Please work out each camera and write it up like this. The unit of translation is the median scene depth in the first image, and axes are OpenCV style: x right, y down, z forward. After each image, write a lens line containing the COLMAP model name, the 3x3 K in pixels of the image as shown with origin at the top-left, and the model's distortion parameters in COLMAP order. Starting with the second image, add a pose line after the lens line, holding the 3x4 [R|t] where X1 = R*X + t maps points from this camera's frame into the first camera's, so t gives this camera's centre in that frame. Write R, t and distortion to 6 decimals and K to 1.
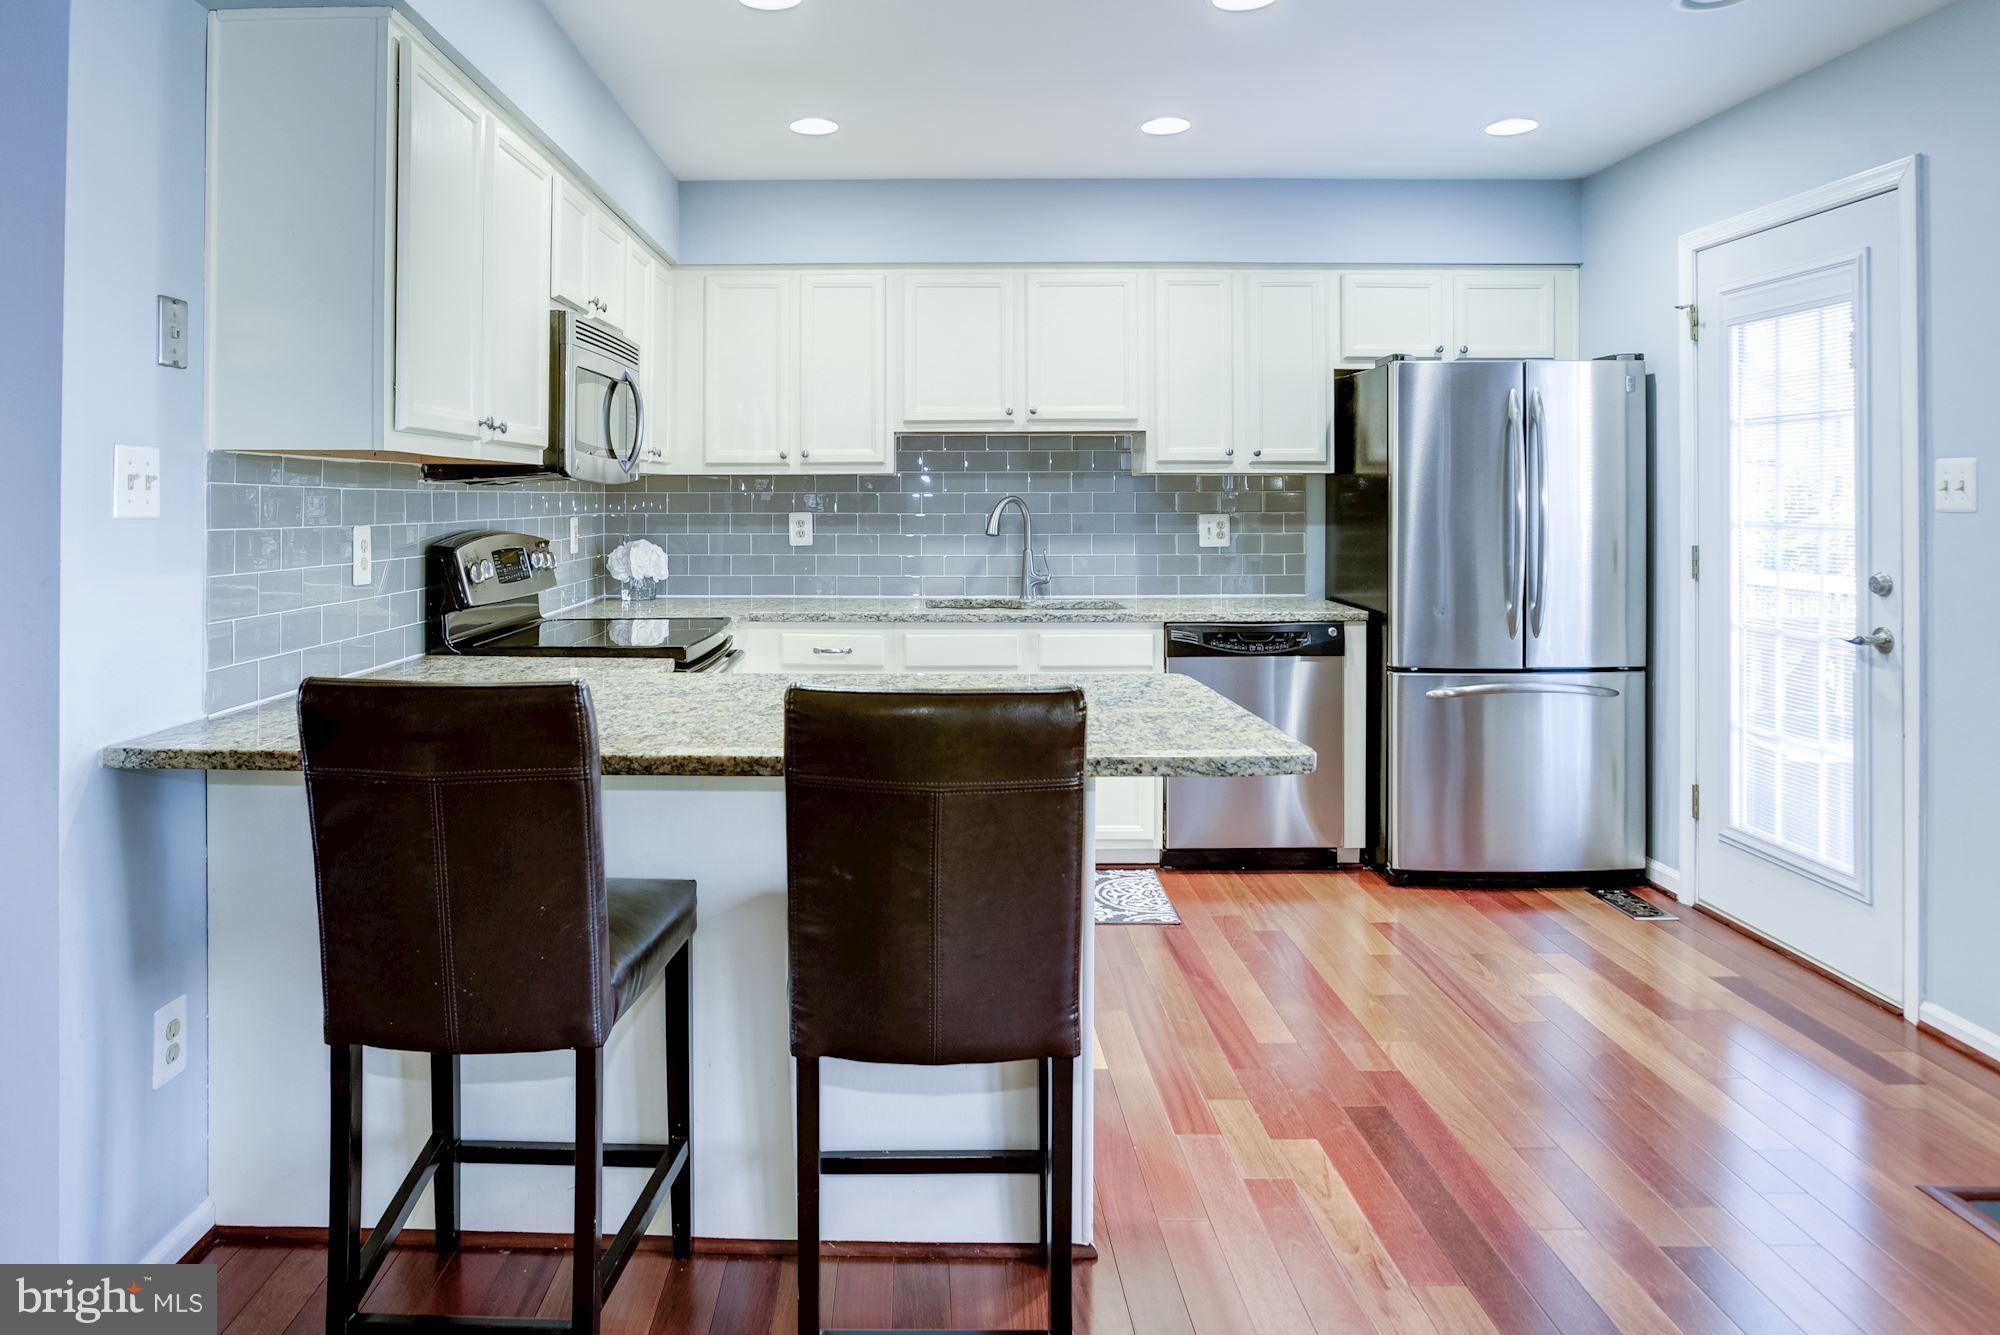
lens RADIAL K [[1302.5, 0, 827.6], [0, 1302.5, 494.9], [0, 0, 1]] dist [-0.036803, 0.001203]
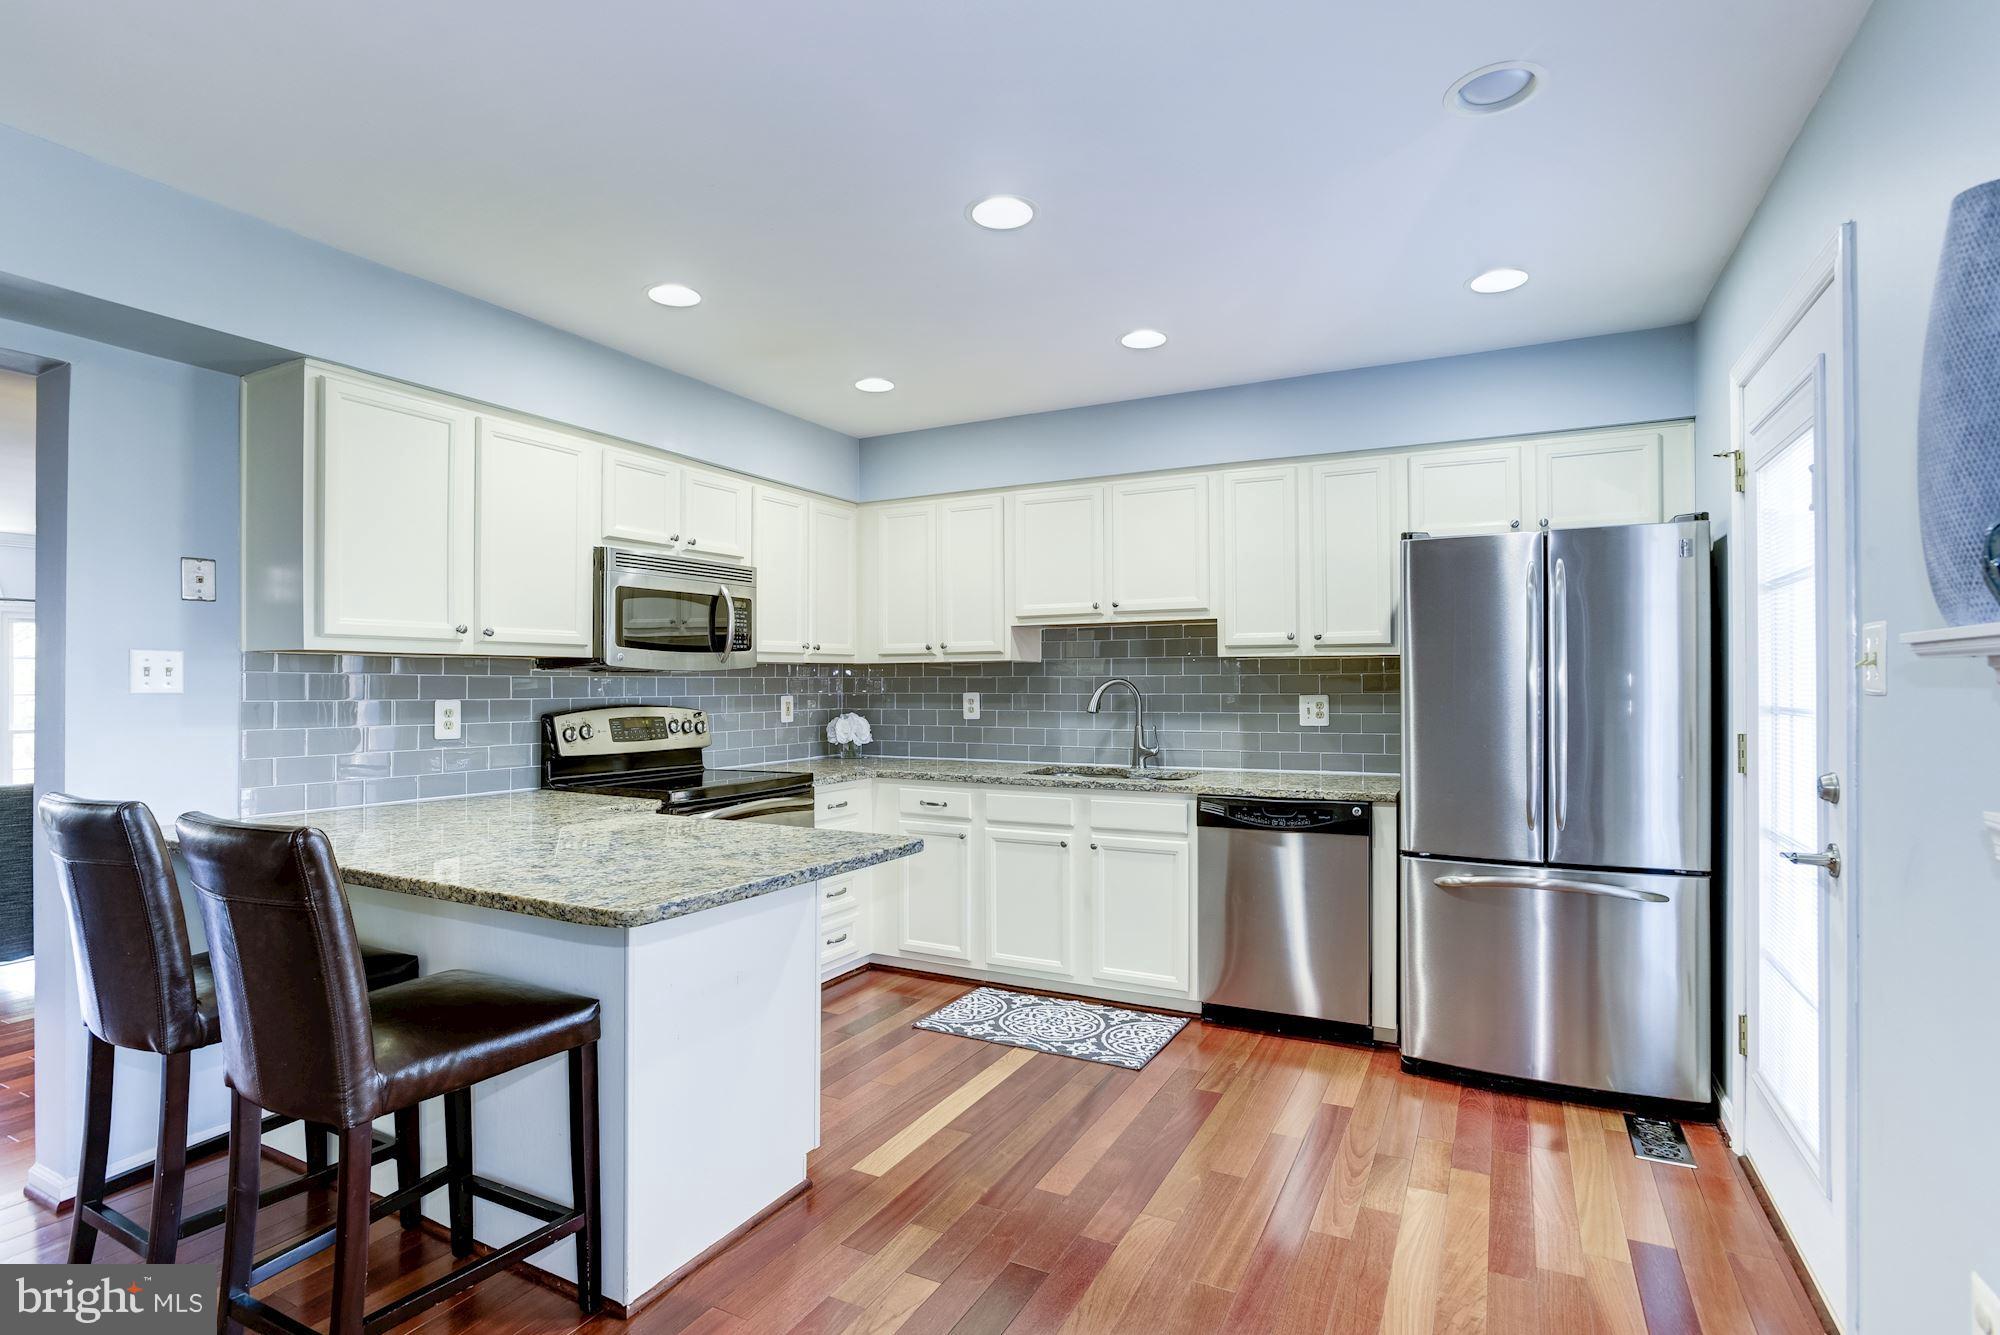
lens RADIAL K [[990.3, 0, 979.0], [0, 990.3, 675.6], [0, 0, 1]] dist [-0.053356, 0.032558]
pose [[0.890407, -0.005121, -0.455136, 0.447388], [0.003330, 0.999983, -0.004737, 0.001989], [0.455153, 0.002703, 0.890409, 0.169900]]
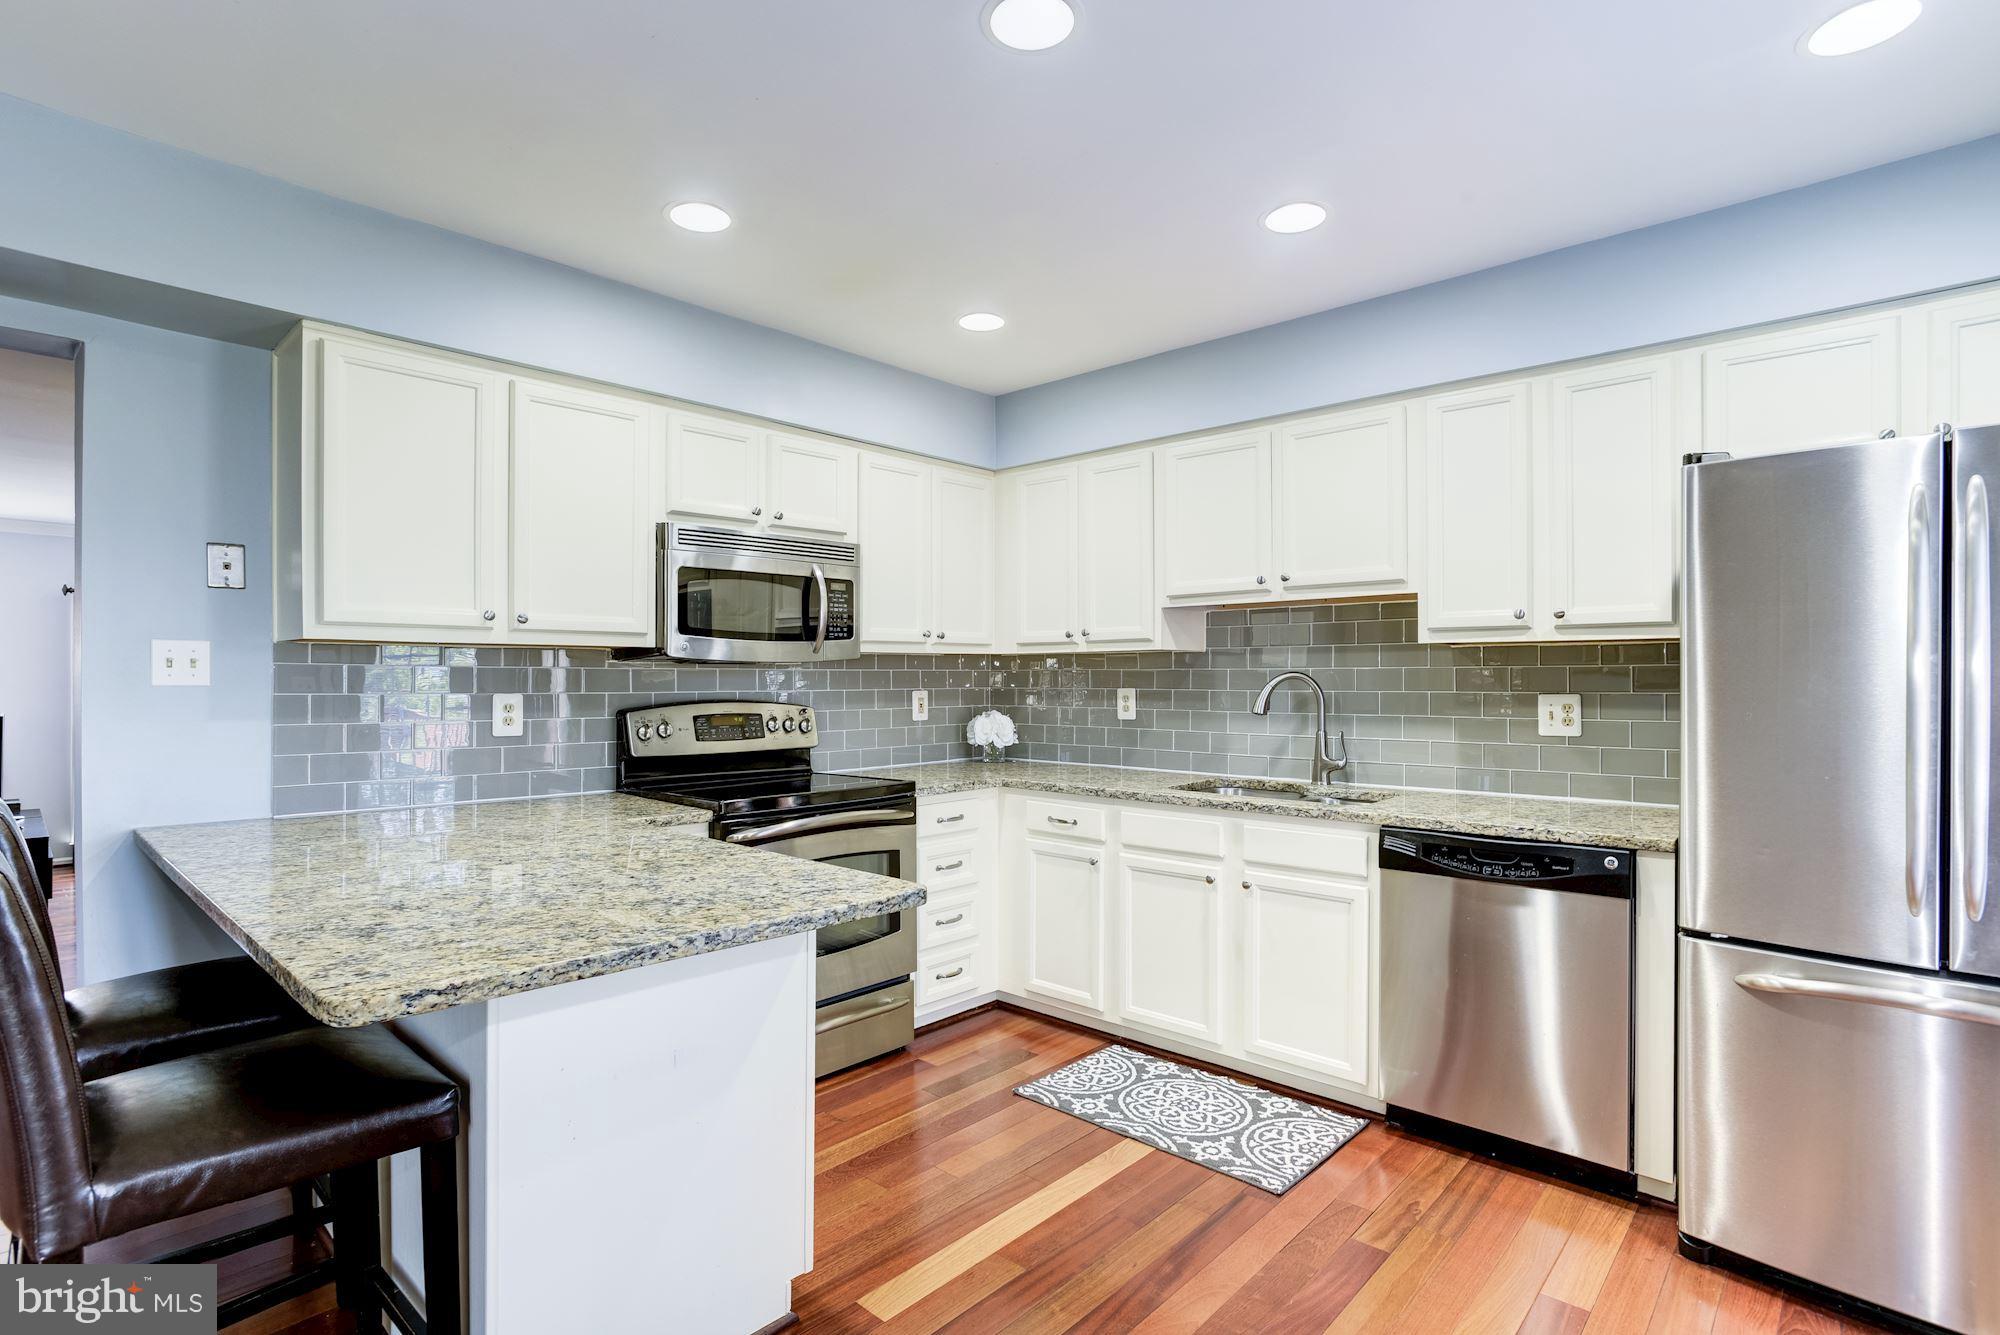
lens RADIAL K [[970.1, 0, 999.4], [0, 970.1, 676.3], [0, 0, 1]] dist [-0.052872, 0.029167]
pose [[0.748654, -0.000033, -0.662961, 0.454657], [0.001565, 0.999997, 0.001717, 0.002610], [0.662959, -0.002323, 0.748652, 0.365837]]
